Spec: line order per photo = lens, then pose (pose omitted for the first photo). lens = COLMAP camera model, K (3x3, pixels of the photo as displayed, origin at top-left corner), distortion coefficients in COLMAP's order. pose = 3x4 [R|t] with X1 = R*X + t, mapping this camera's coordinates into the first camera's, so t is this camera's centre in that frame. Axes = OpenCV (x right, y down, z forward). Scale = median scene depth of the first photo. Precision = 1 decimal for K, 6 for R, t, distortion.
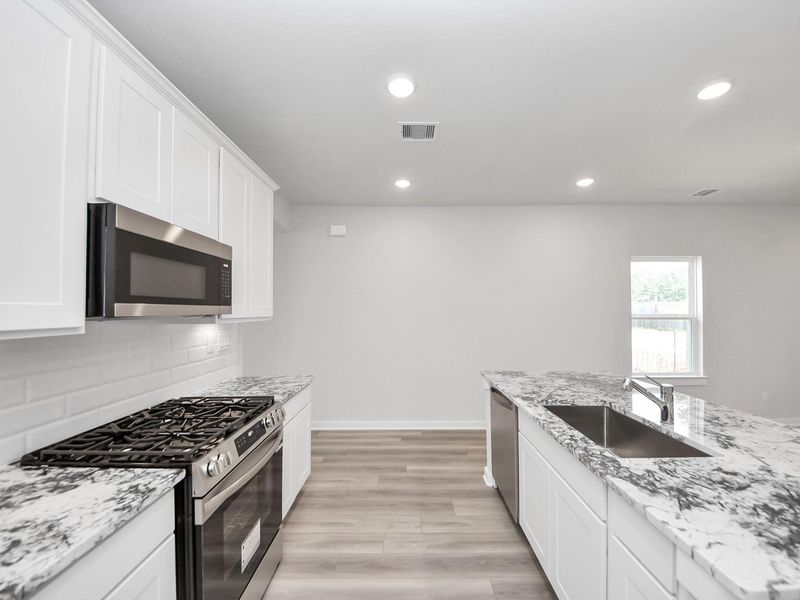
lens RADIAL K [[323.3, 0, 400.0], [0, 323.3, 300.0], [0, 0, 1]] dist [0.000857, -0.009467]
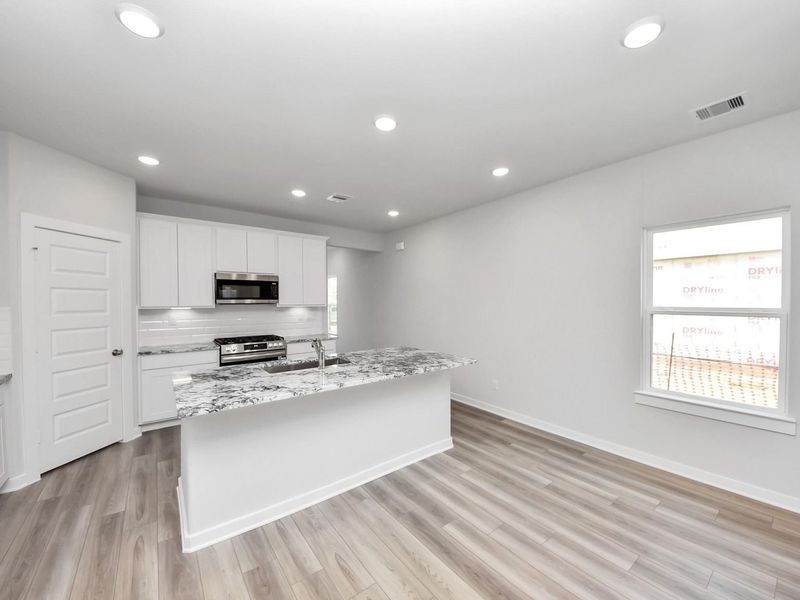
lens RADIAL K [[323.7, 0, 414.9], [0, 323.7, 303.5], [0, 0, 1]] dist [0.032802, -0.023513]
pose [[0.614169, 0.005476, -0.789155, 1.645178], [0.023663, 0.999399, 0.025351, 0.007310], [0.788820, -0.034243, 0.613670, 0.250389]]
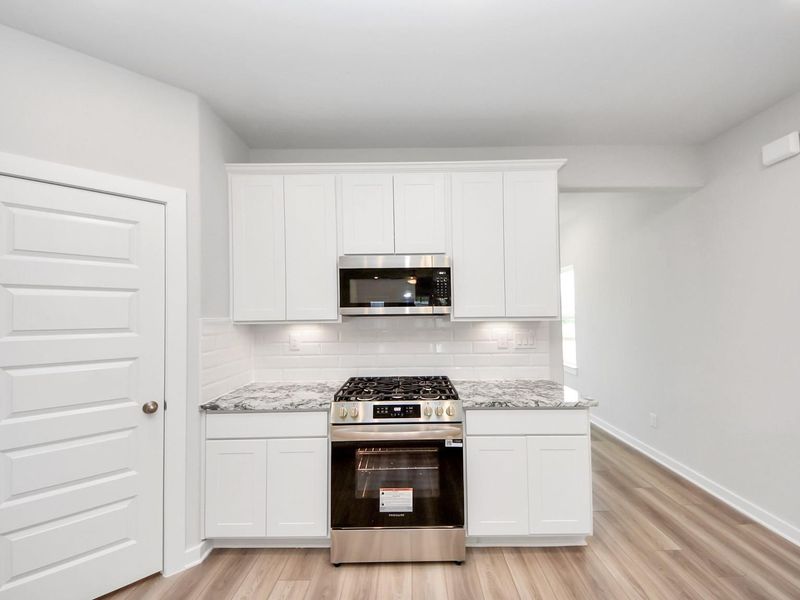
lens RADIAL K [[326.3, 0, 426.9], [0, 326.3, 302.2], [0, 0, 1]] dist [-0.002091, -0.000356]
pose [[-0.008355, -0.026735, -0.999608, 0.520254], [0.039219, 0.998865, -0.027043, 0.025508], [0.999196, -0.039430, -0.007297, 0.733785]]
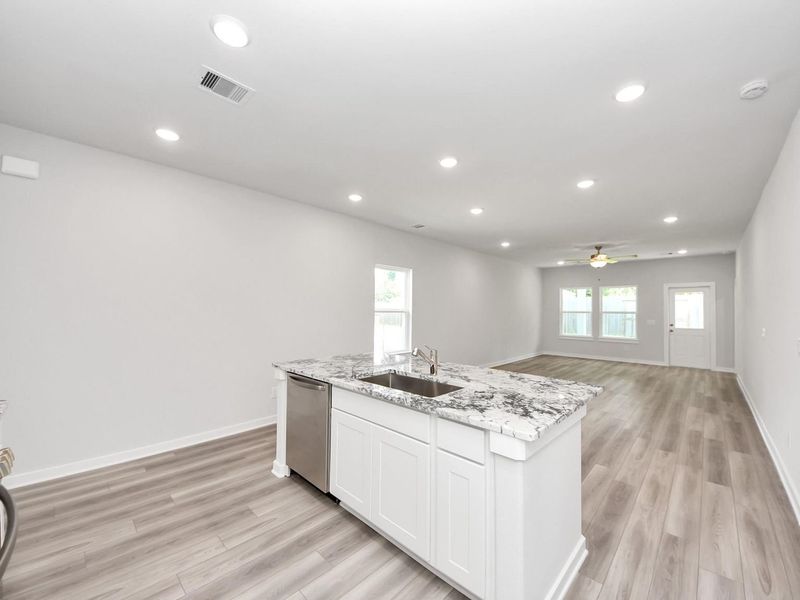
lens RADIAL K [[325.8, 0, 403.7], [0, 325.8, 303.7], [0, 0, 1]] dist [0.027036, -0.021635]
pose [[0.683653, 0.020497, 0.729520, -0.246815], [-0.028634, 0.999589, -0.001252, 0.037409], [-0.729246, -0.020033, 0.683959, 0.051937]]
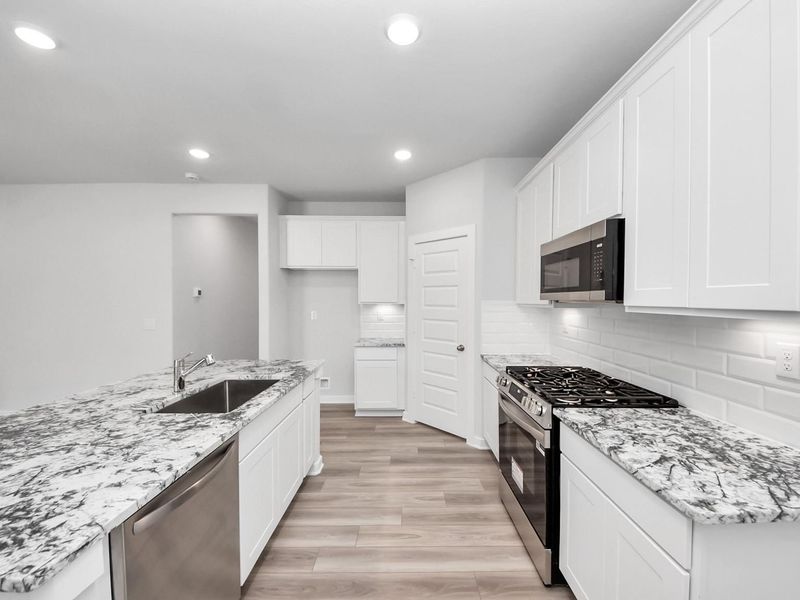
lens RADIAL K [[328.7, 0, 403.9], [0, 328.7, 304.3], [0, 0, 1]] dist [-0.000733, -0.000195]
pose [[-0.999981, 0.003176, -0.005340, 0.001146], [0.003225, 0.999951, -0.009336, 0.047717], [0.005310, -0.009353, -0.999942, 1.511805]]
